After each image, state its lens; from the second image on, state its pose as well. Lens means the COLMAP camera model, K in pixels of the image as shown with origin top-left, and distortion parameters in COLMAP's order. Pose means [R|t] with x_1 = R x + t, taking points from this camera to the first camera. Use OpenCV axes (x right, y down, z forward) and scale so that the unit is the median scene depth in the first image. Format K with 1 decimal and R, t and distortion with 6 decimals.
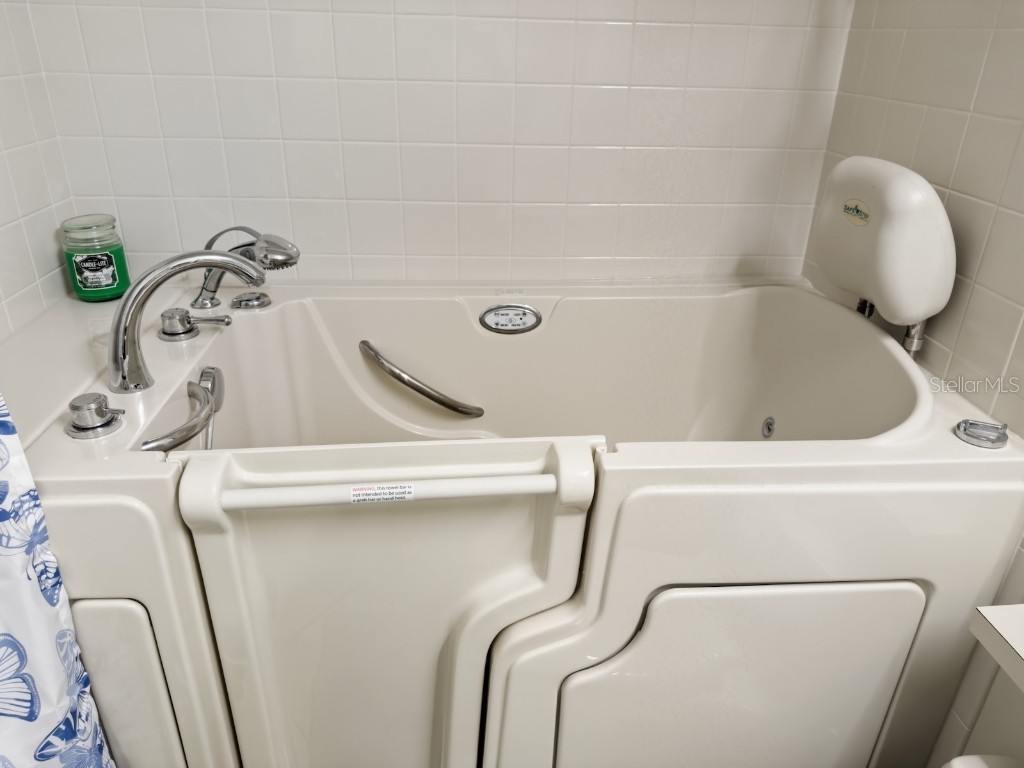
lens RADIAL K [[724.4, 0, 509.4], [0, 724.4, 390.0], [0, 0, 1]] dist [0.037703, -0.024672]
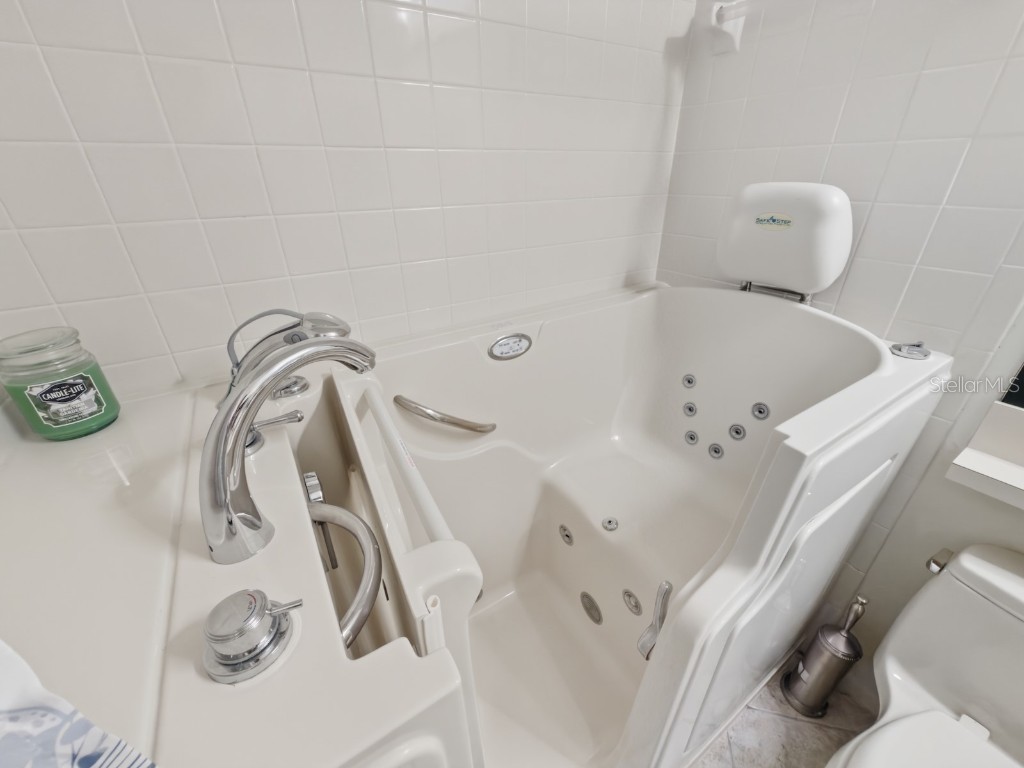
lens RADIAL K [[406.9, 0, 508.1], [0, 406.9, 385.0], [0, 0, 1]] dist [0.000114, 0.000201]
pose [[0.882653, -0.251075, 0.397347, -0.316916], [0.238380, 0.967709, 0.081945, -0.101265], [-0.405090, 0.022391, 0.914003, 0.407017]]
